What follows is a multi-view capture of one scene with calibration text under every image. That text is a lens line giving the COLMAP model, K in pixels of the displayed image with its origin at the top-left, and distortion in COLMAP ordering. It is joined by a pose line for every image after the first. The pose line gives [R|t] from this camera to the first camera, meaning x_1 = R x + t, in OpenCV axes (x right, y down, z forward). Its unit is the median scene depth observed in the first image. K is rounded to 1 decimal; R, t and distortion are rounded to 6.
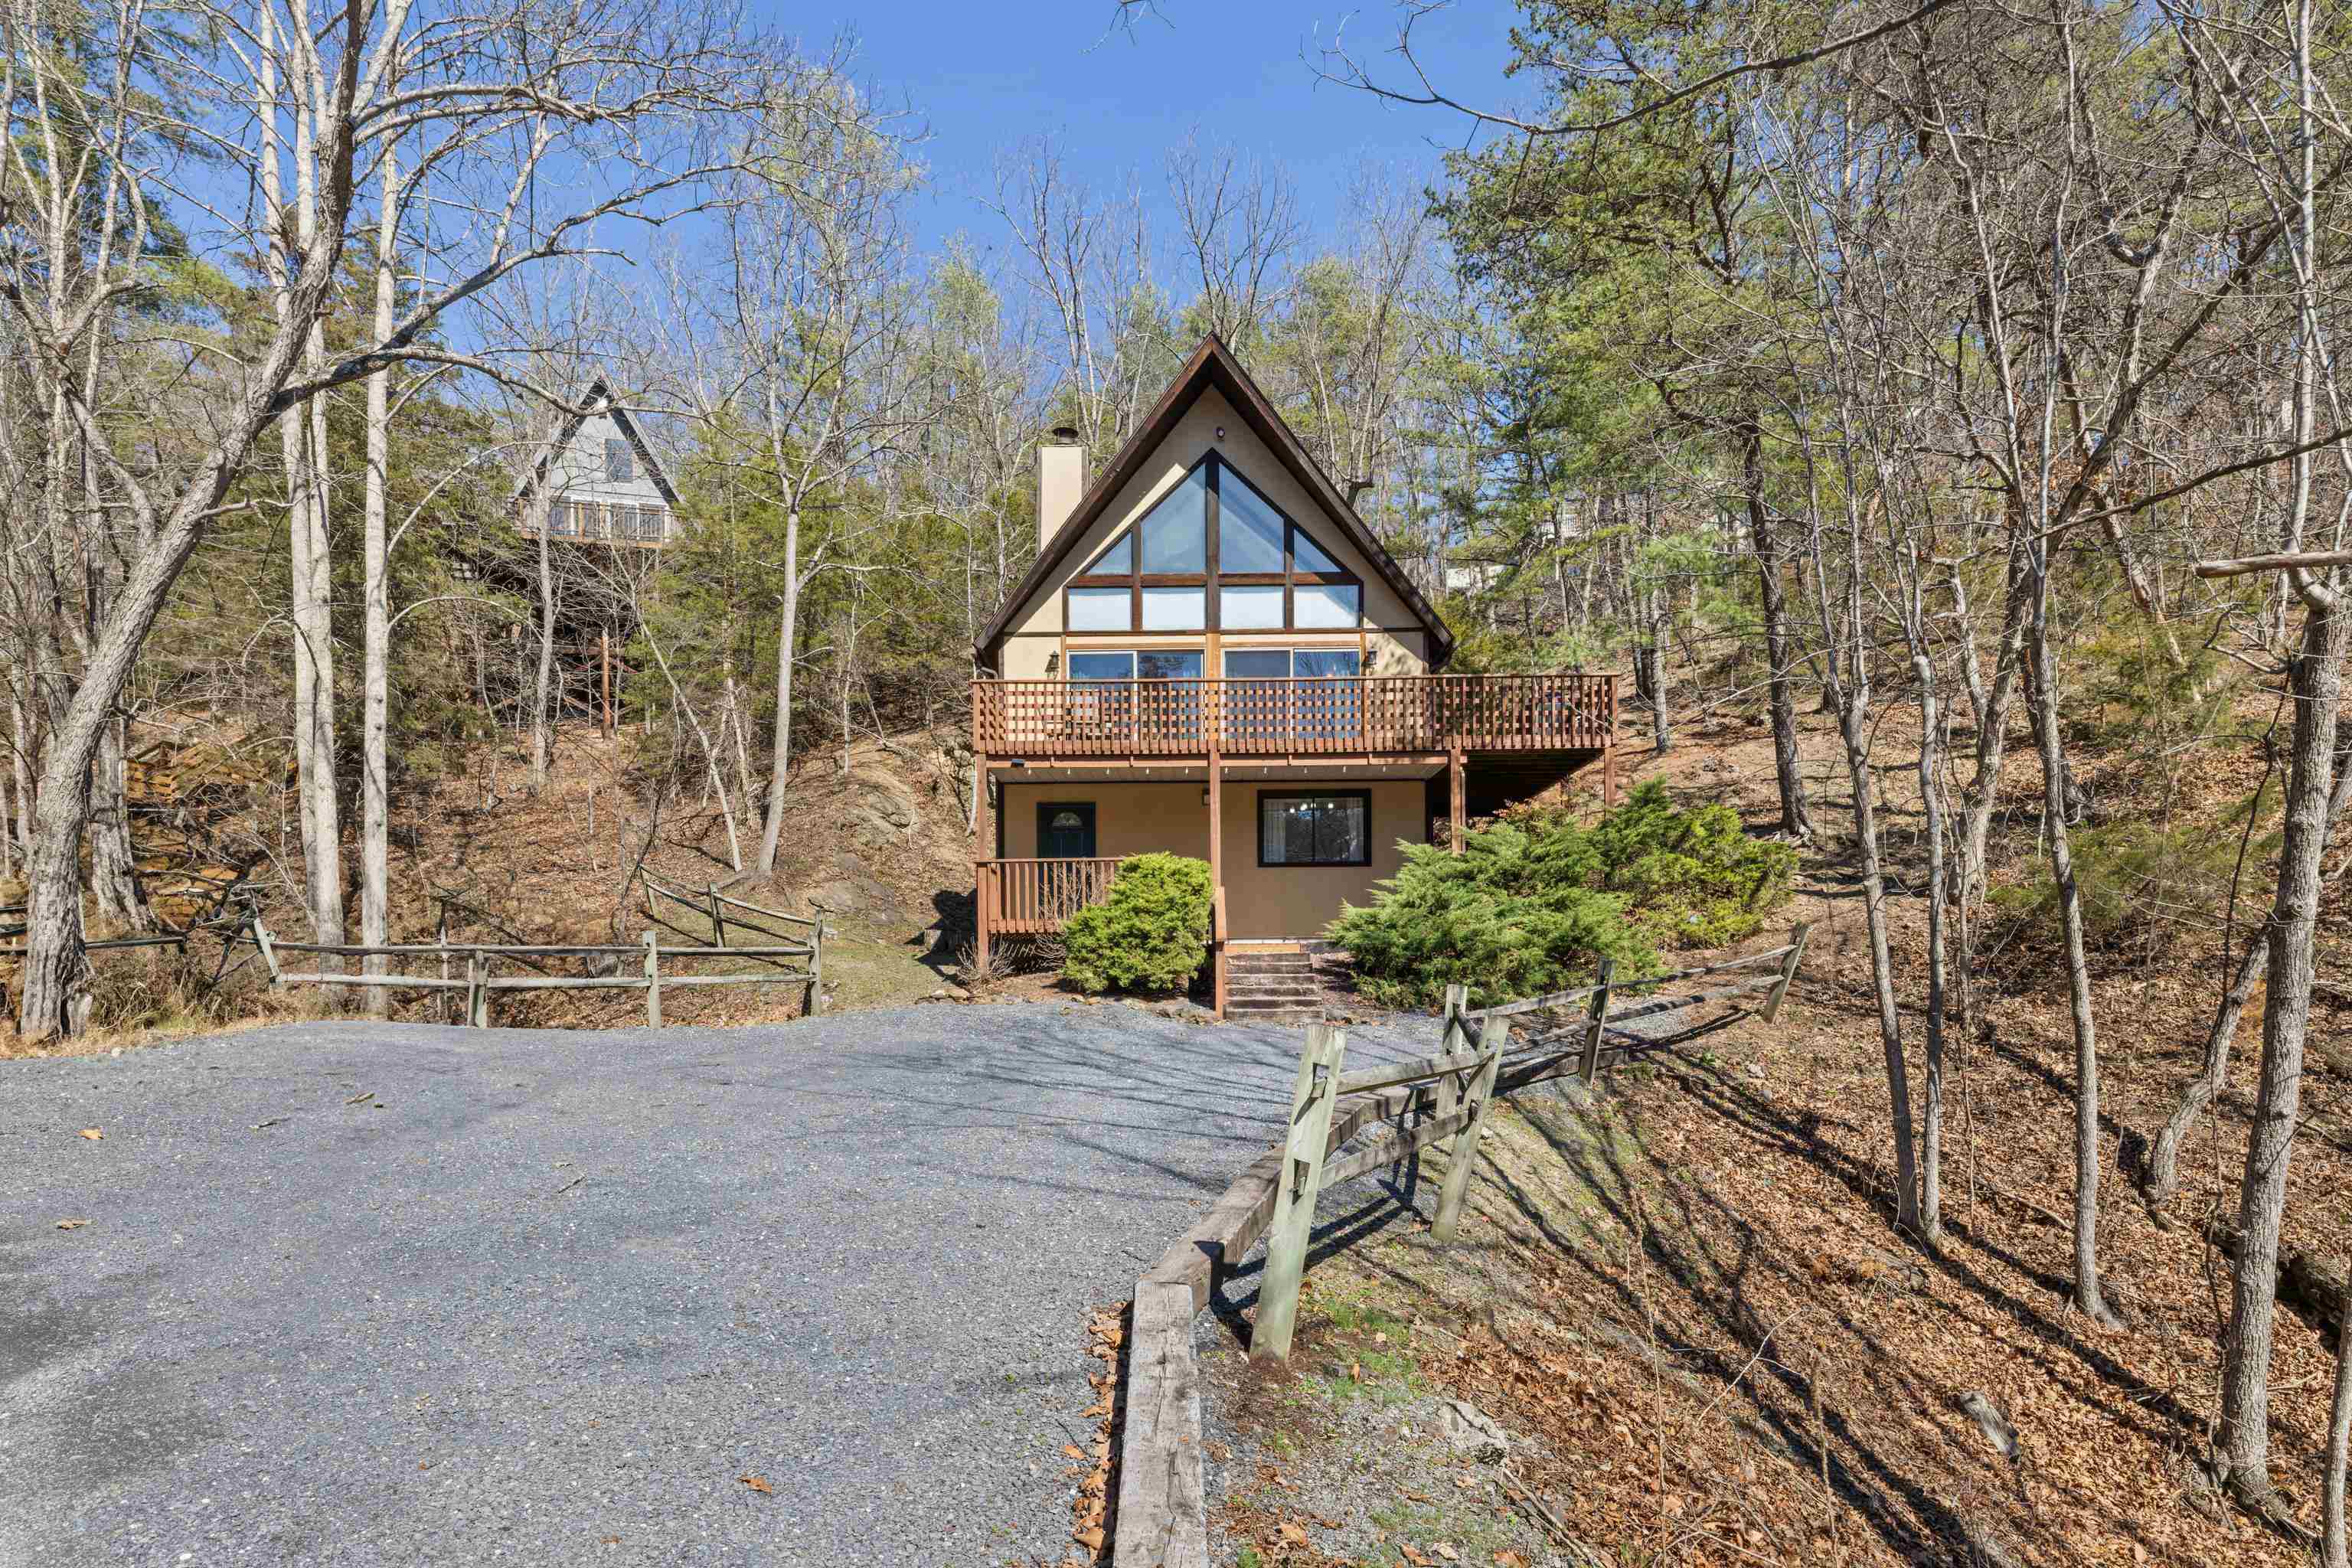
lens RADIAL K [[1266.8, 0, 1168.8], [0, 1266.8, 988.4], [0, 0, 1]] dist [0.001924, 0.001777]
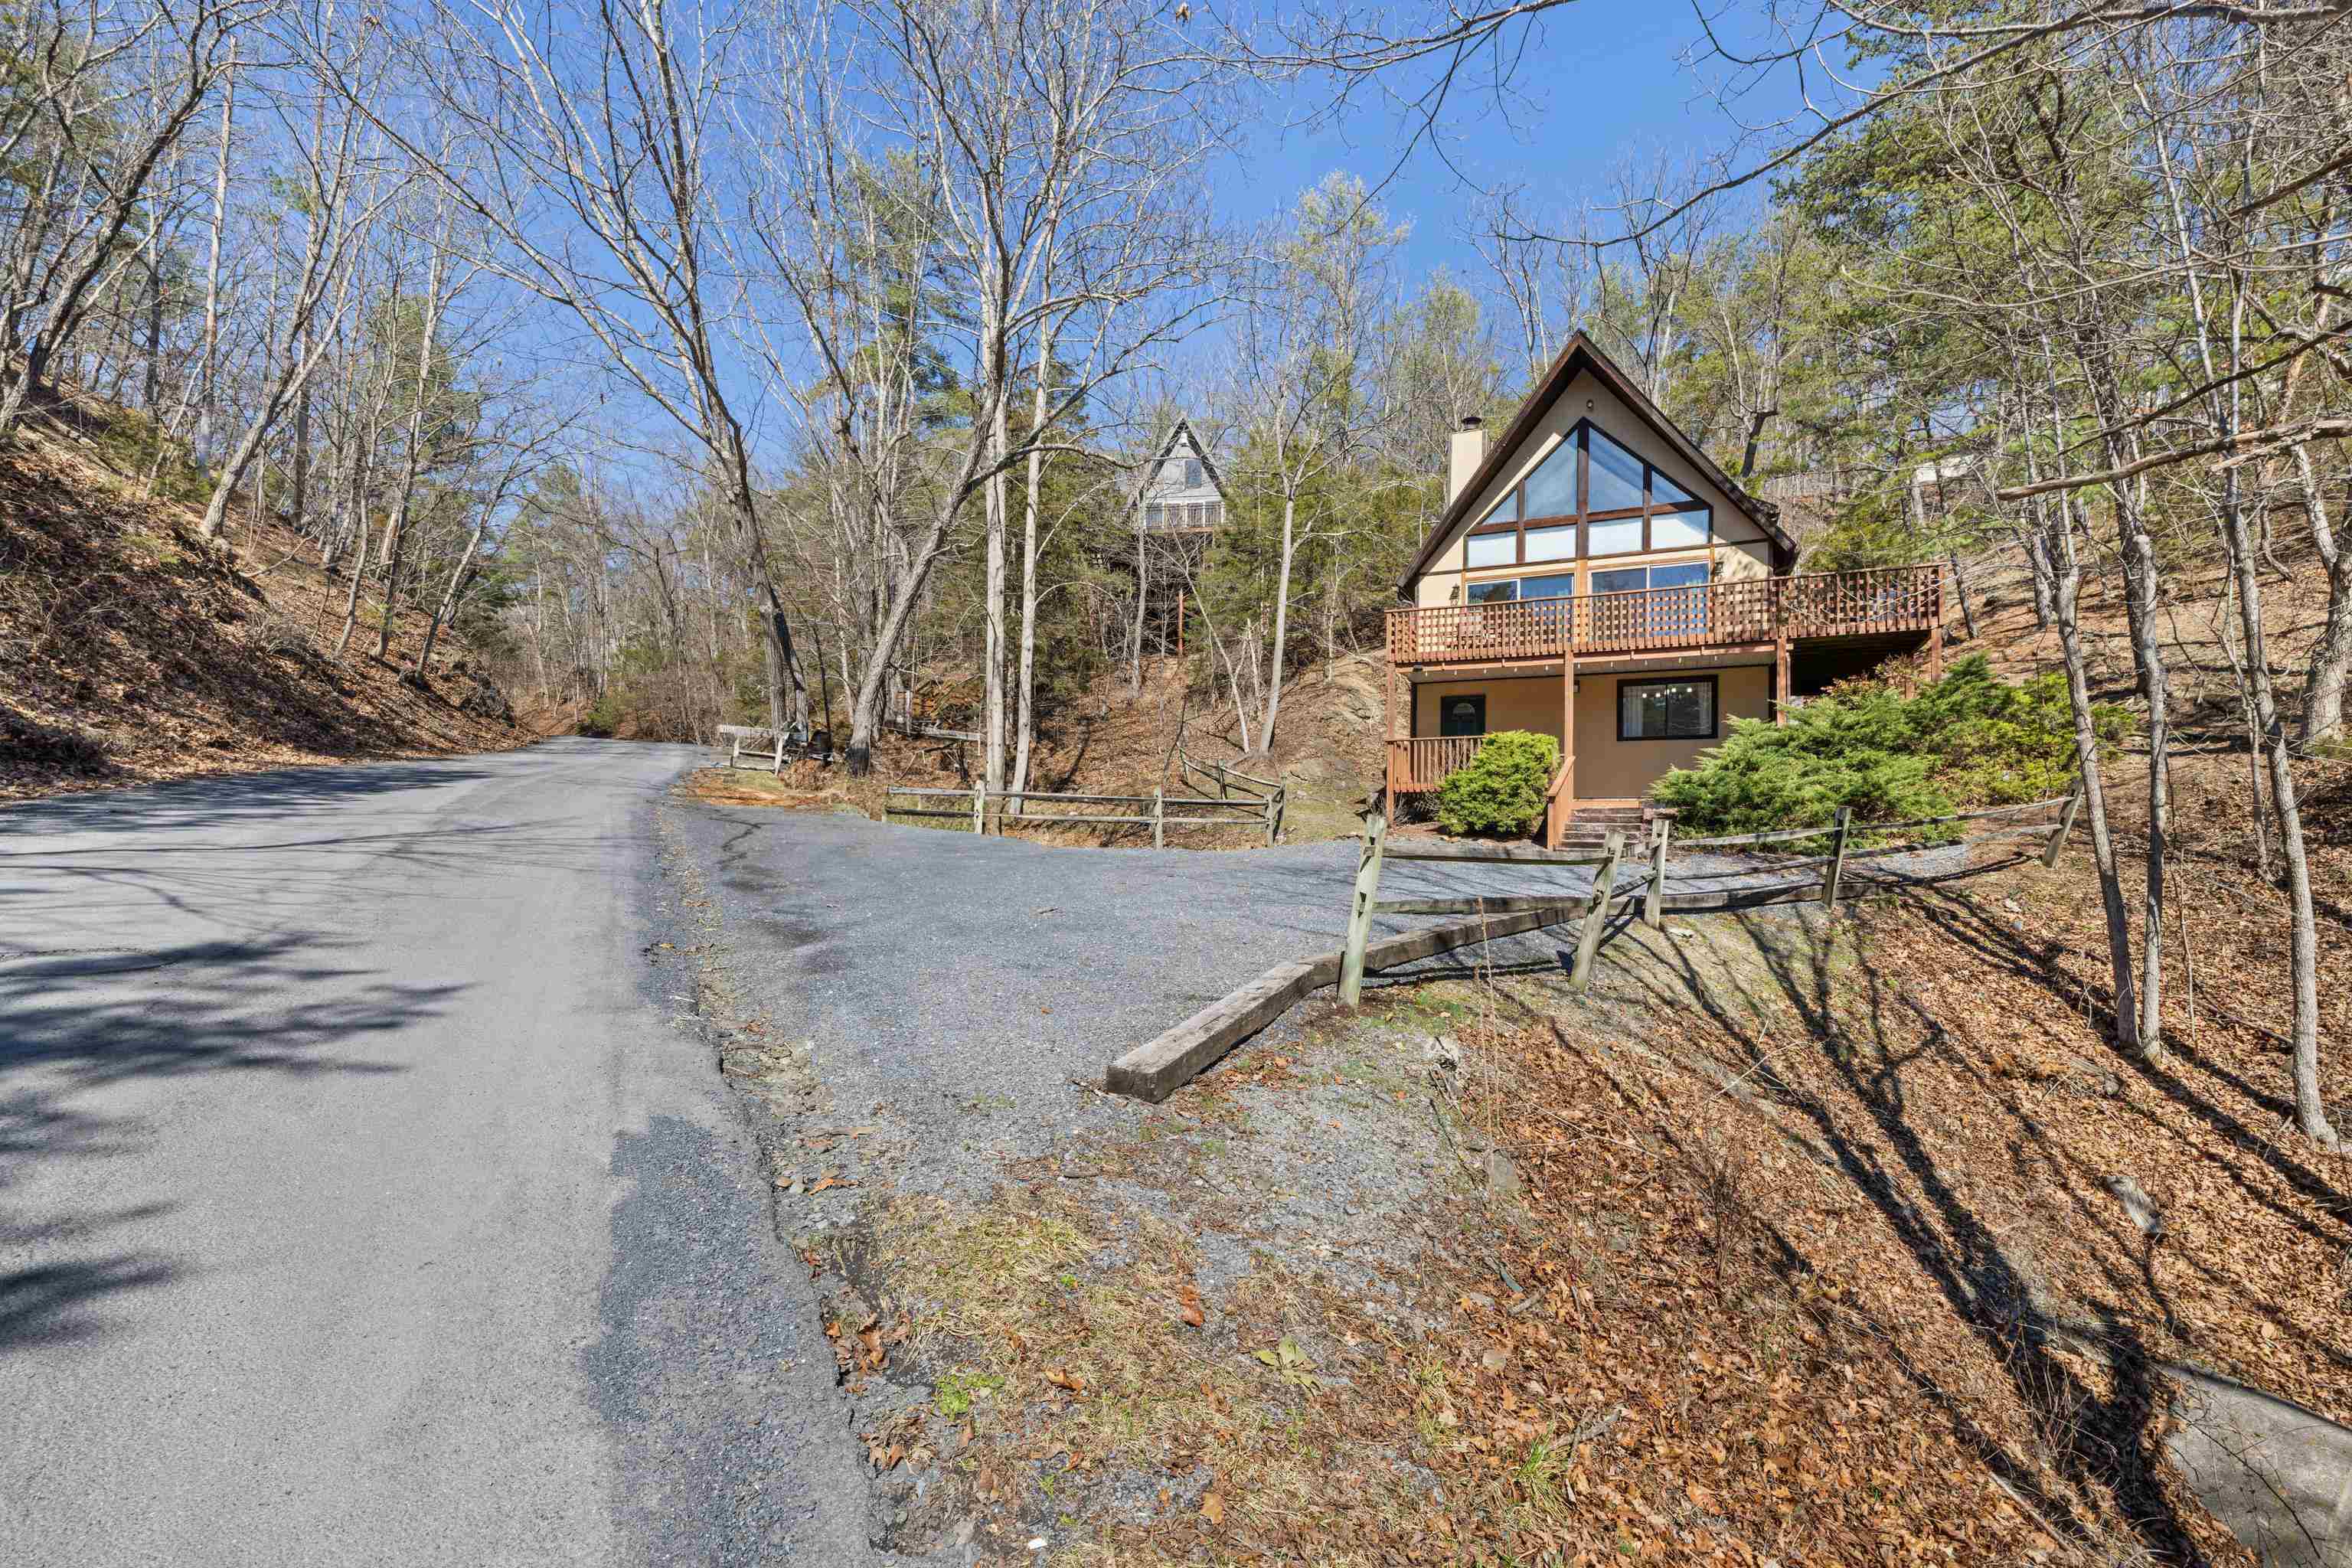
lens RADIAL K [[1022.4, 0, 1203.3], [0, 1022.4, 802.7], [0, 0, 1]] dist [0.003583, 0.000700]
pose [[0.912080, 0.003507, -0.409998, 0.125449], [-0.022709, 0.998861, -0.041973, 0.019233], [0.409383, 0.047594, 0.911120, -0.097999]]
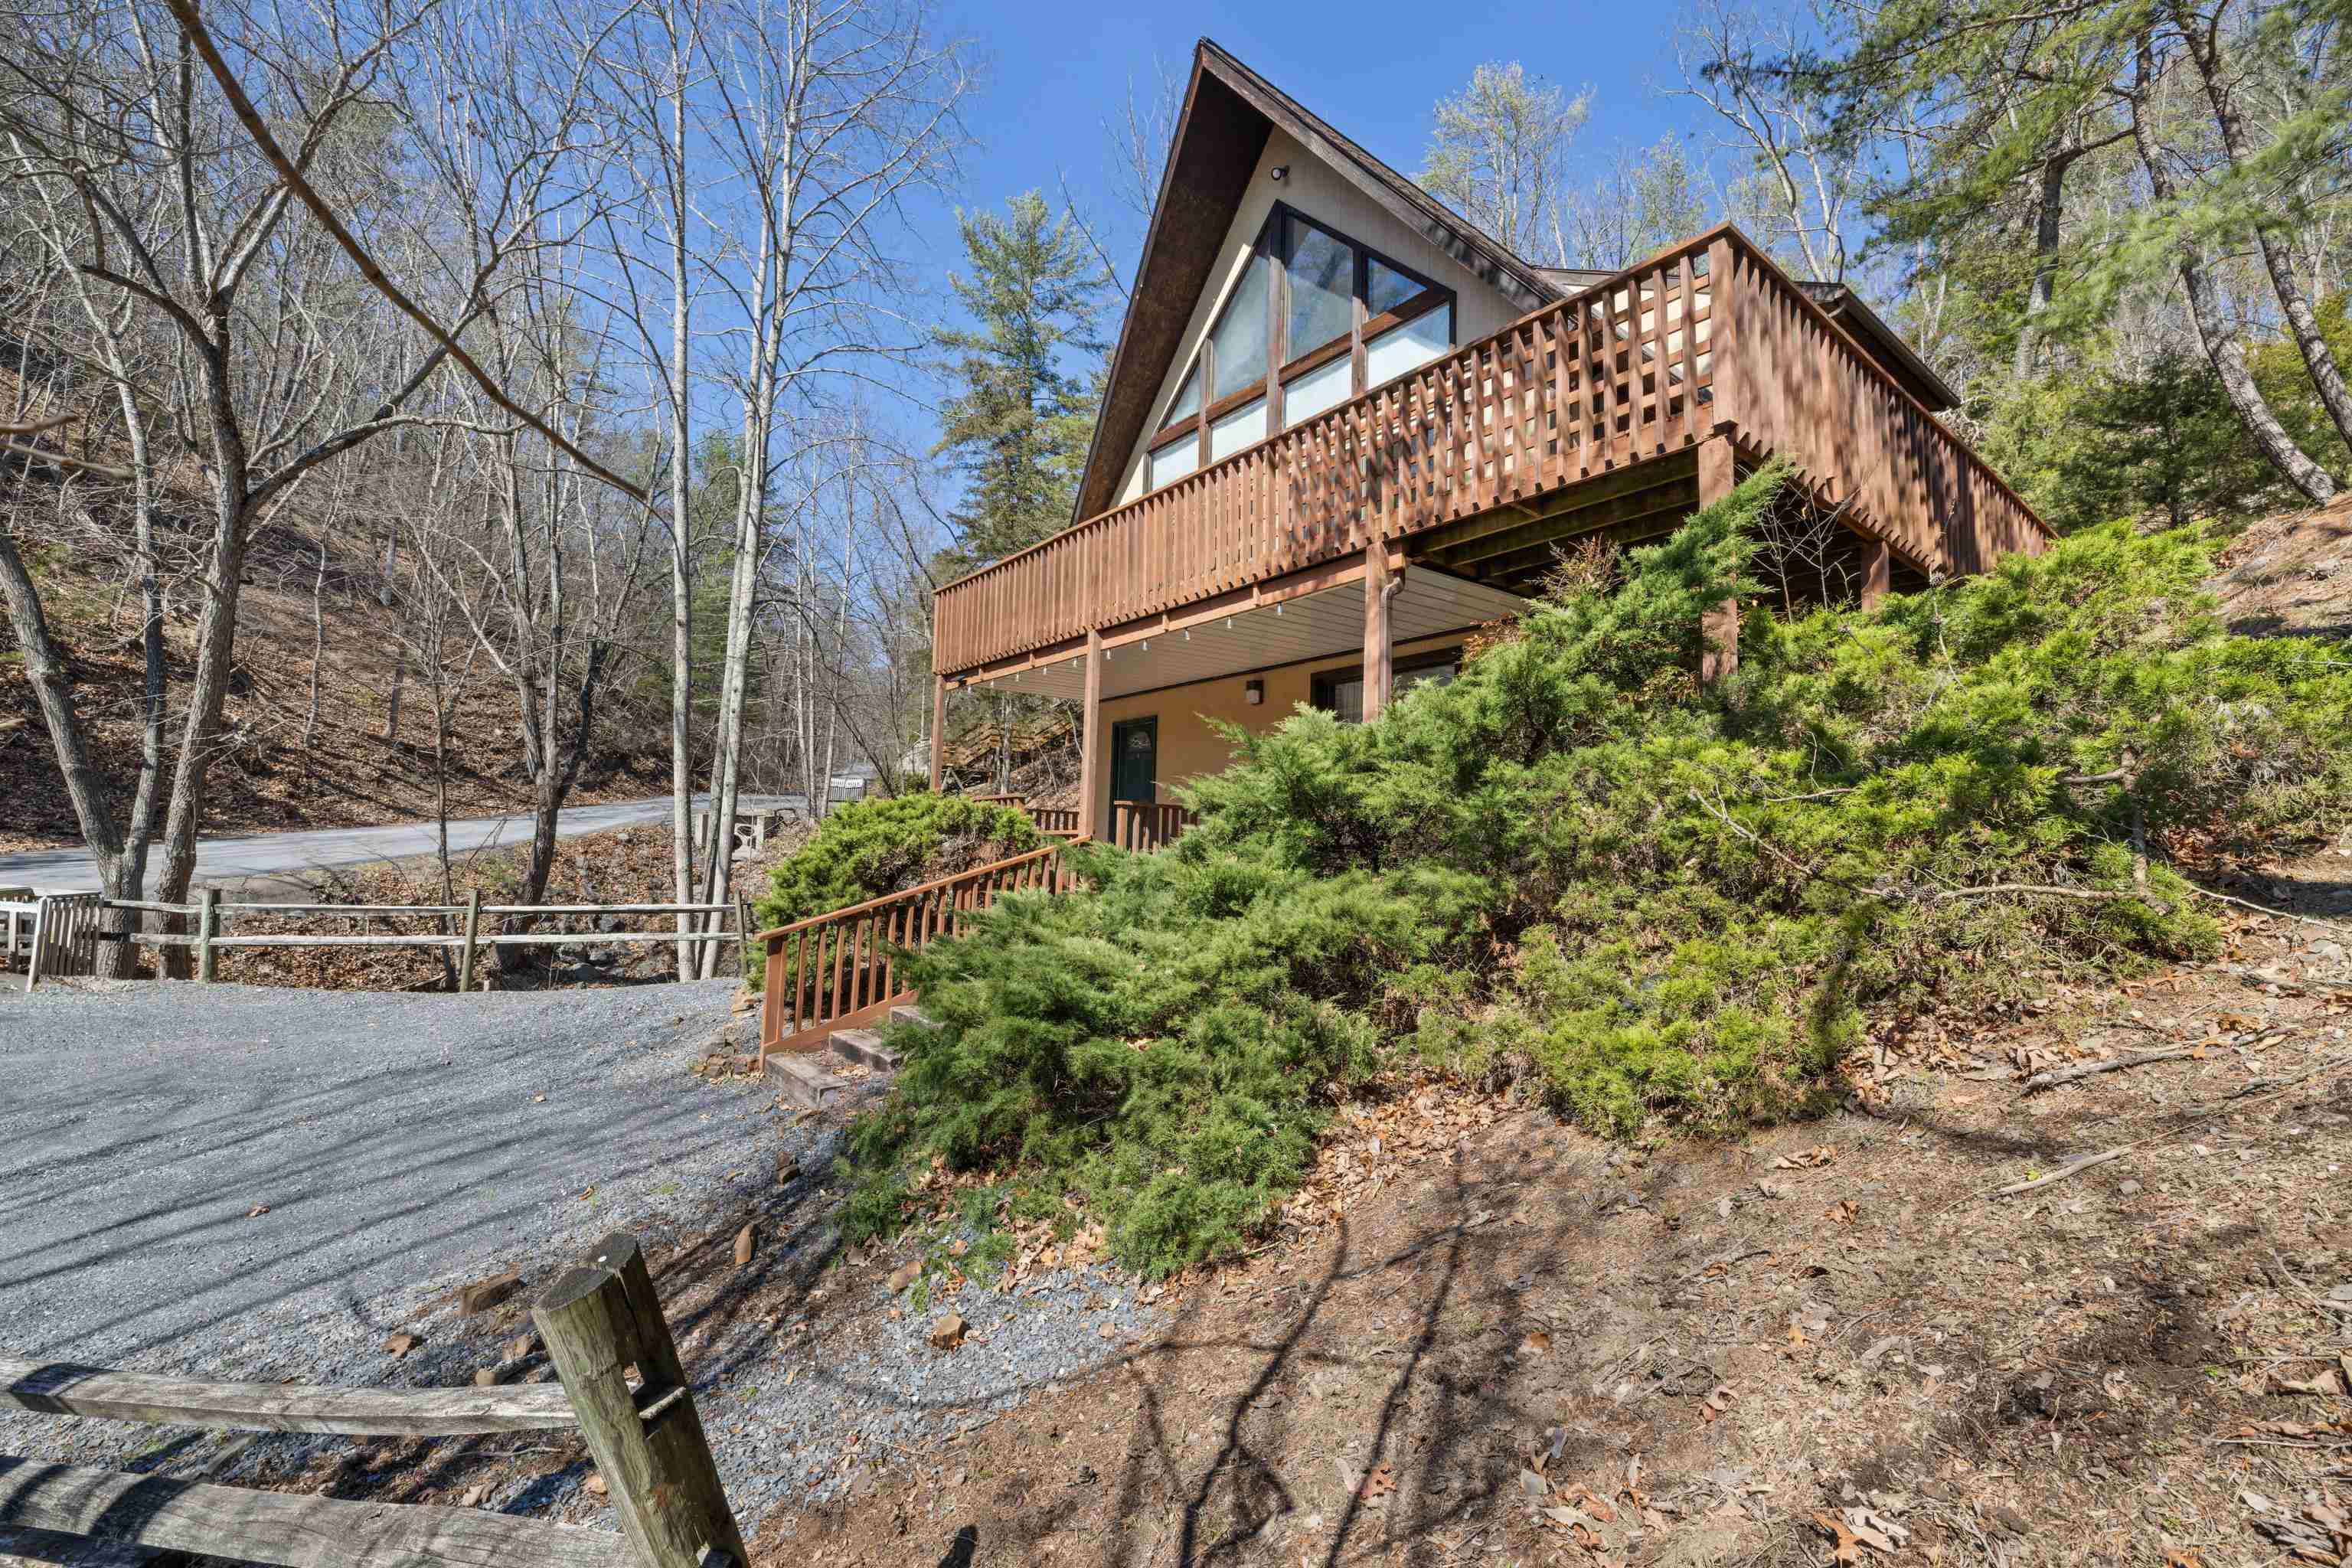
lens RADIAL K [[963.8, 0, 1176.0], [0, 963.8, 784.0], [0, 0, 1]] dist [-0.001165, -0.000057]
pose [[0.642586, -0.043229, -0.764993, 0.455371], [-0.012268, 0.997699, -0.066684, -0.072167], [0.766116, 0.052235, 0.640577, 0.713967]]
